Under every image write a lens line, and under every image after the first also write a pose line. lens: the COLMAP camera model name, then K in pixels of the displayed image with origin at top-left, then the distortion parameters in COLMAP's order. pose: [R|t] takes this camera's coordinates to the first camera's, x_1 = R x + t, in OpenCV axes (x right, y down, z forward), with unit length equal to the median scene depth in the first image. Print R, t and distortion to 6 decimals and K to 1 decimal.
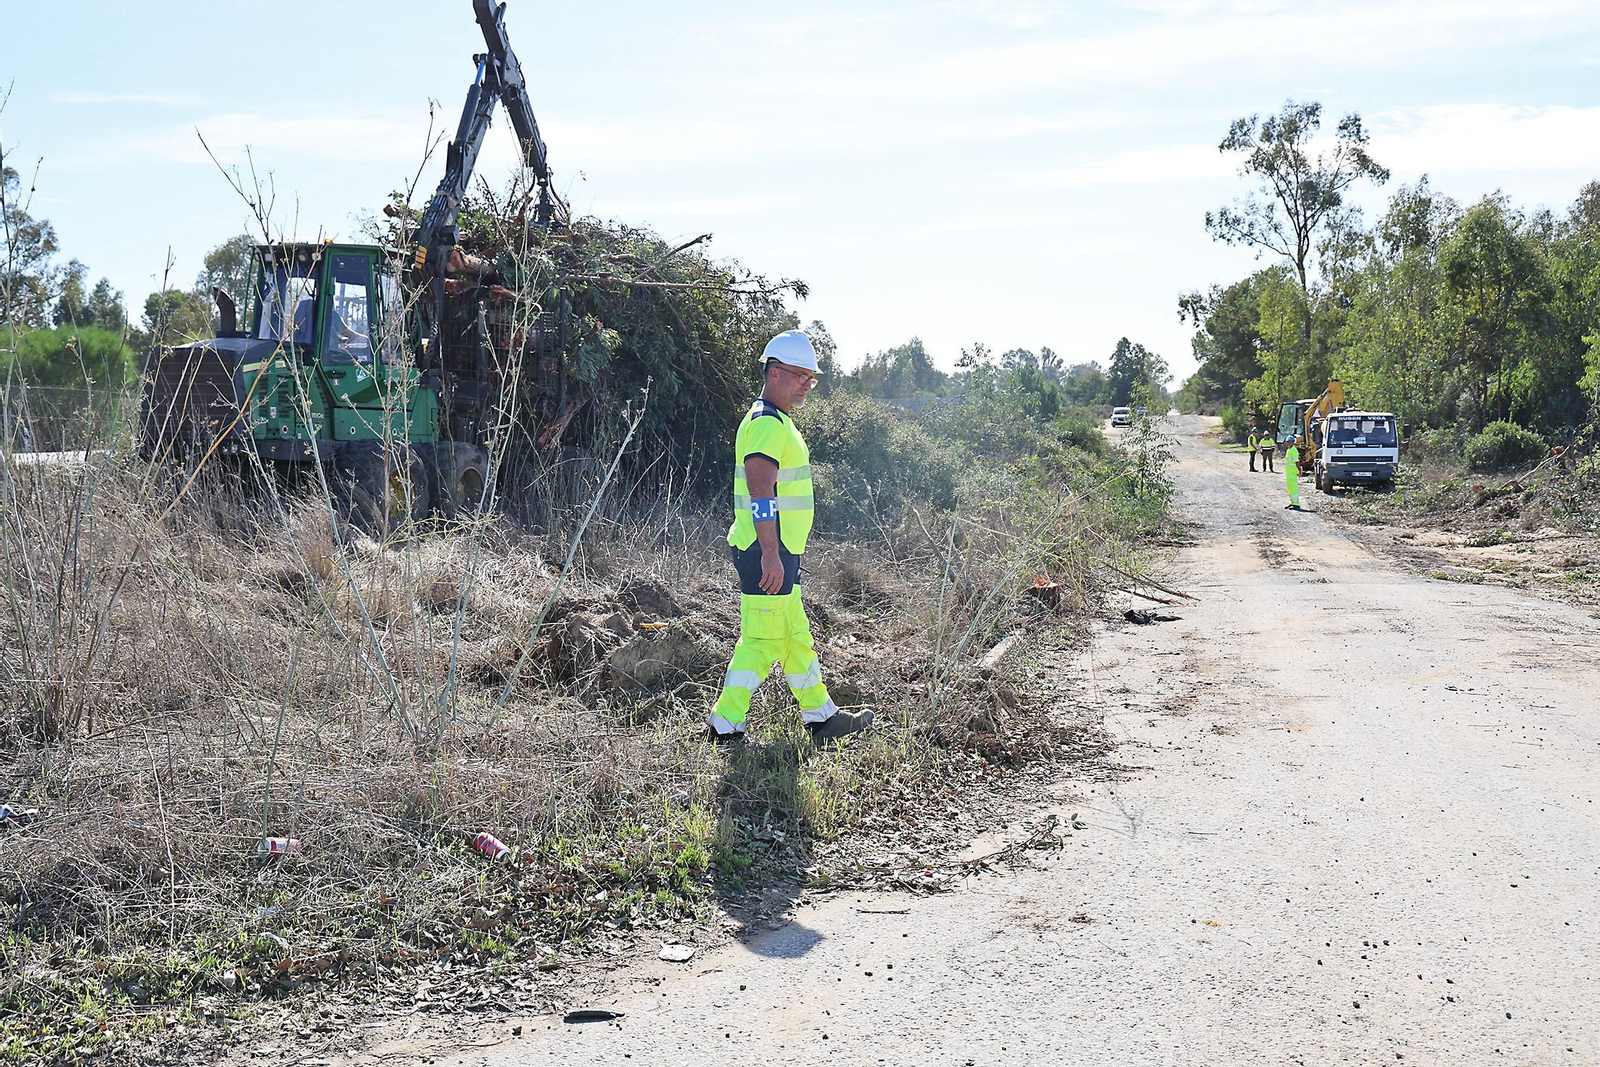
lens RADIAL K [[1853.6, 0, 801.0], [0, 1853.6, 532.1], [0, 0, 1]] dist [0.098962, 0.000000]
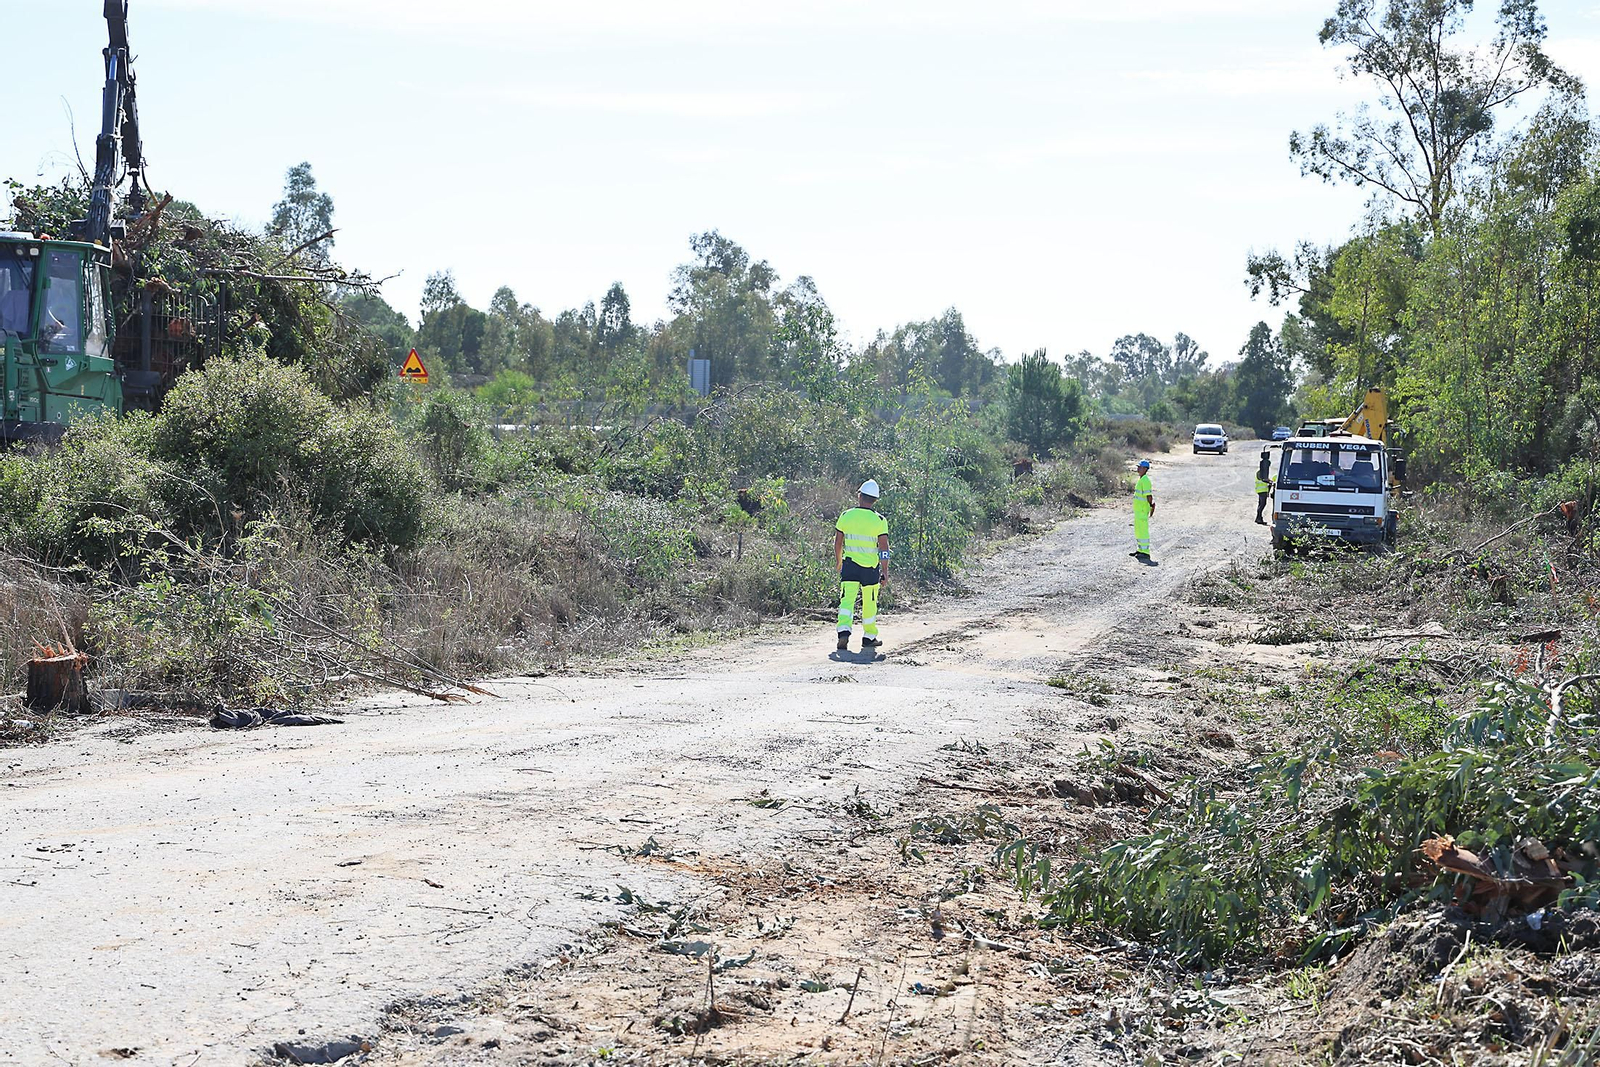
lens RADIAL K [[2764.9, 0, 802.1], [0, 2764.9, 535.6], [0, 0, 1]] dist [0.251569, 0.000000]
pose [[0.998883, 0.047035, -0.004533, 0.055365], [-0.047117, 0.998683, -0.020296, -0.000627], [0.003572, 0.020487, 0.999784, 0.013024]]
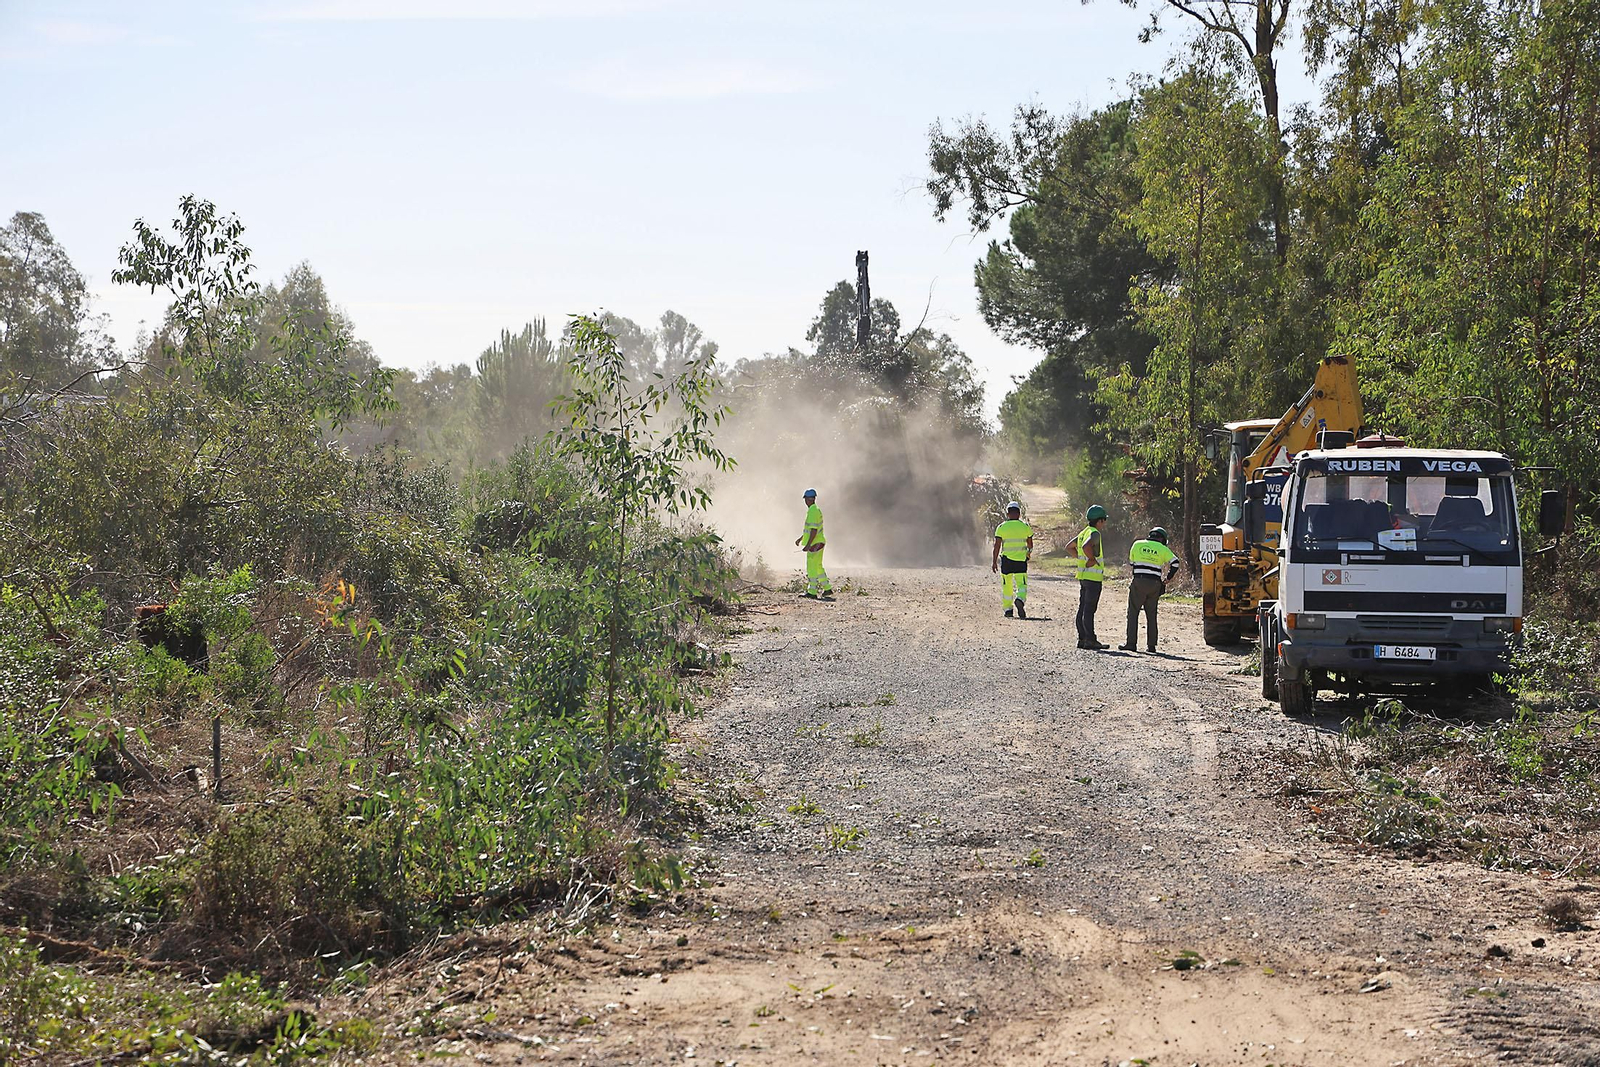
lens RADIAL K [[4707.6, 0, 811.3], [0, 4707.6, 525.0], [0, 0, 1]] dist [0.793167, 0.000000]
pose [[0.987297, 0.013664, 0.158297, 0.039043], [-0.005181, 0.998534, -0.053882, -0.004460], [-0.158802, 0.052377, 0.985920, 0.120231]]
